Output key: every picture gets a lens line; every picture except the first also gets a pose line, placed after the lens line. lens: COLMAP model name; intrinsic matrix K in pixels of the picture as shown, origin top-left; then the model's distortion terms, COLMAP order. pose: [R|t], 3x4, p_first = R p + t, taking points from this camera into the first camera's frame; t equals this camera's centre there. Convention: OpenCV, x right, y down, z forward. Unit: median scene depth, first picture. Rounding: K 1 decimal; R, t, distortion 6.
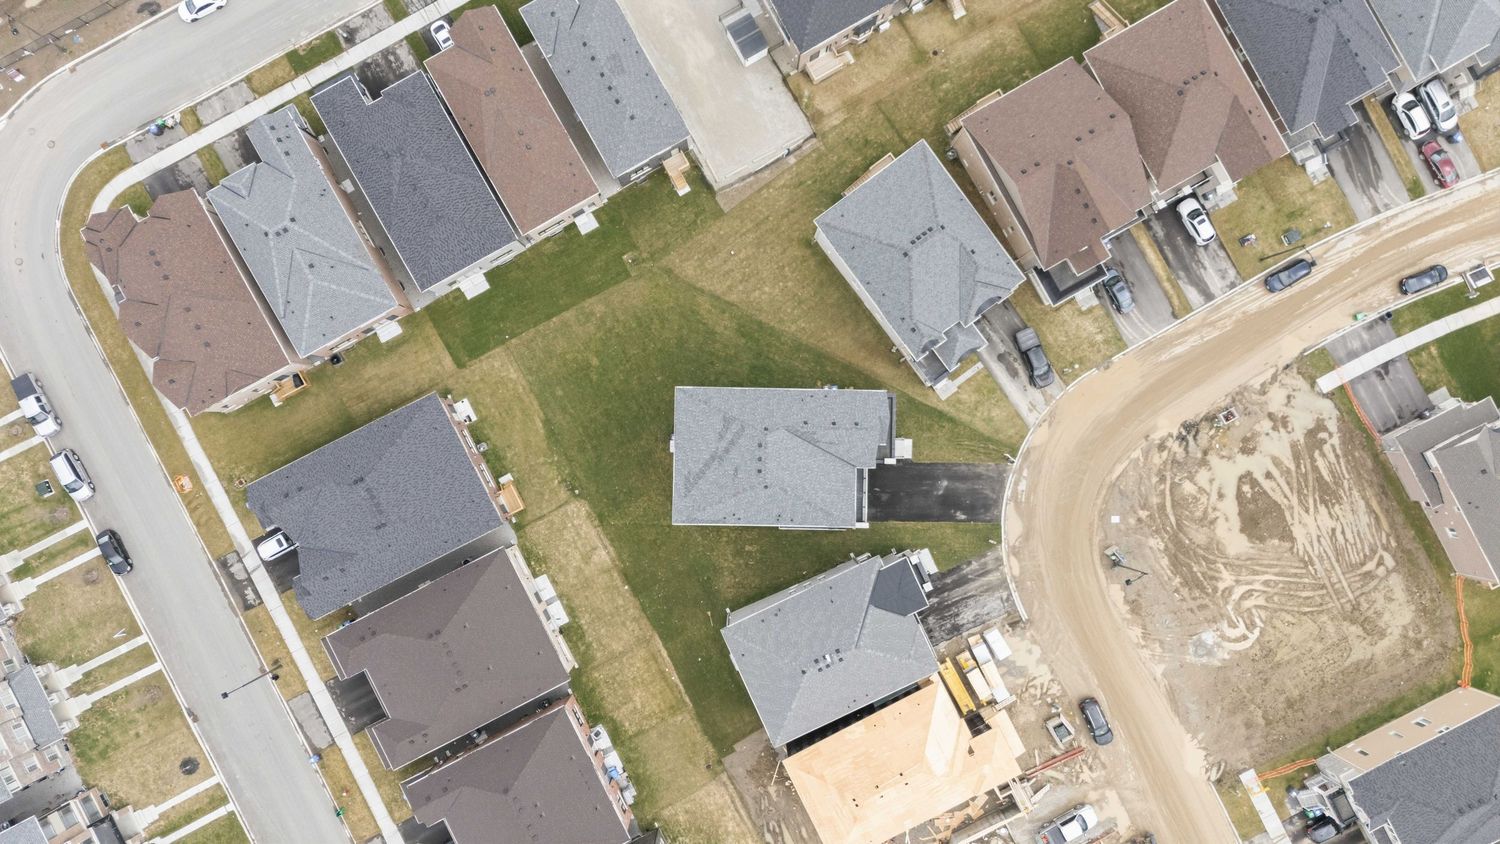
lens RADIAL K [[1101.5, 0, 755.3], [0, 1101.5, 421.6], [0, 0, 1]] dist [0.072627, -0.076822]
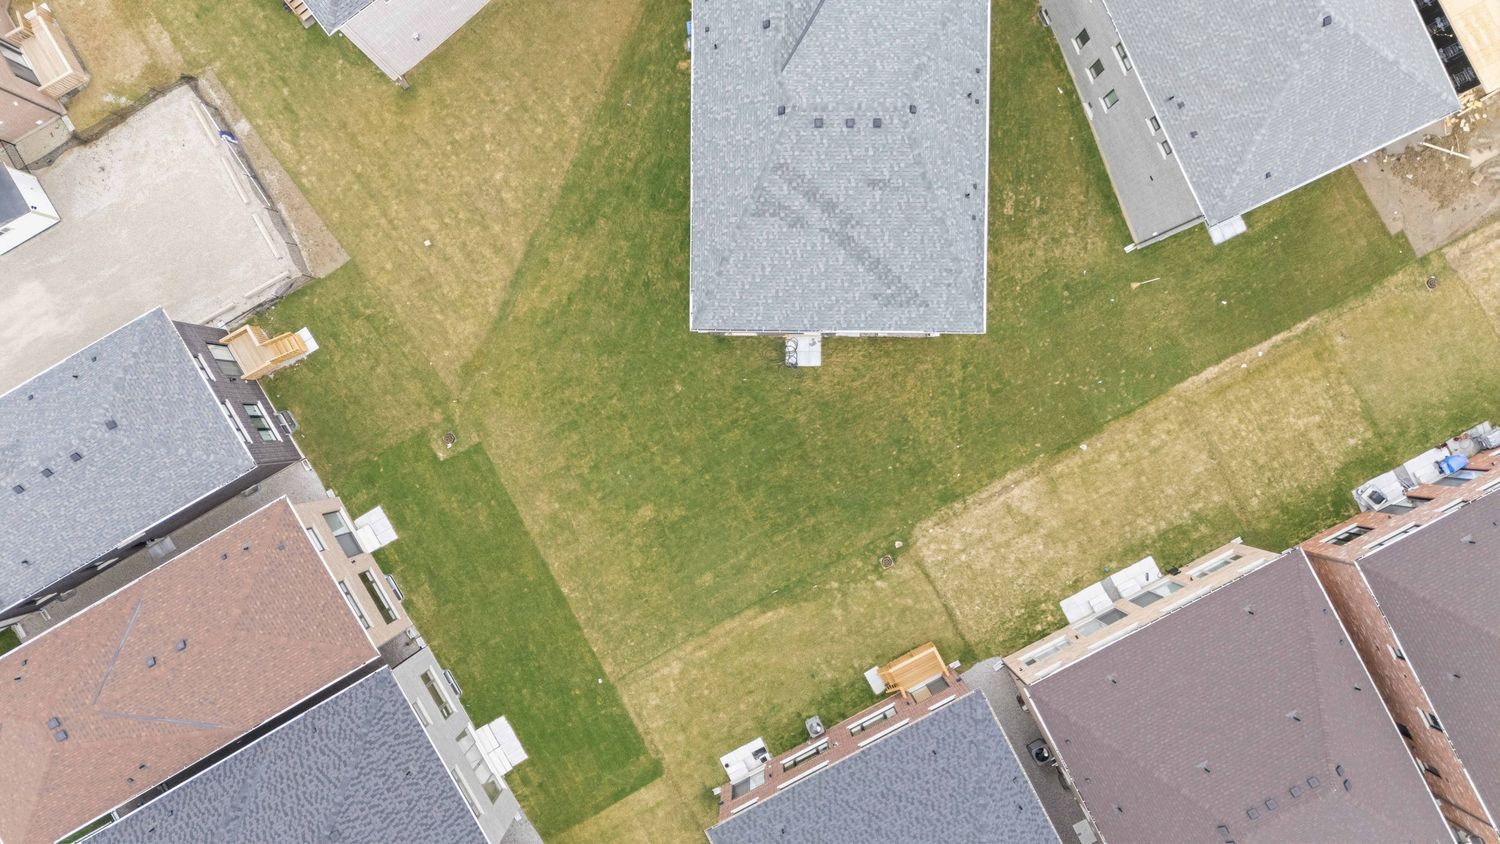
lens RADIAL K [[1101.5, 0, 751.0], [0, 1101.5, 420.8], [0, 0, 1]] dist [0.072627, -0.076822]
pose [[-0.009089, -0.999802, -0.017727, -0.094698], [0.999932, -0.009217, 0.007163, -0.008785], [-0.007325, -0.017660, 0.999817, 0.486412]]
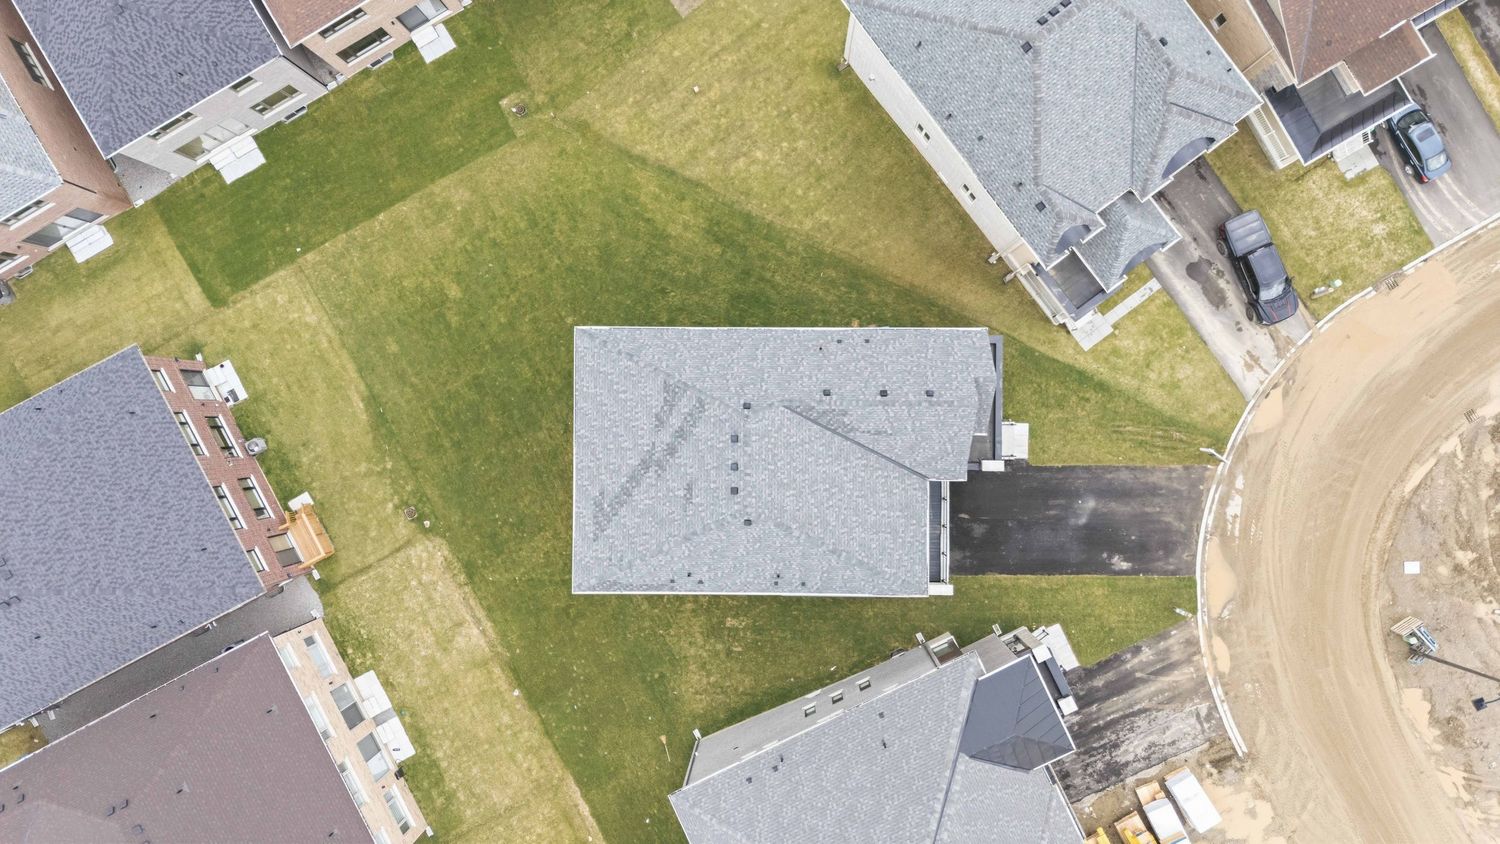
lens RADIAL K [[1101.5, 0, 753.4], [0, 1101.5, 420.3], [0, 0, 1]] dist [0.072627, -0.076822]
pose [[0.998960, -0.011717, -0.044058, 0.030542], [0.012192, 0.999870, 0.010509, 0.007156], [0.043929, -0.011036, 0.998974, 0.444677]]
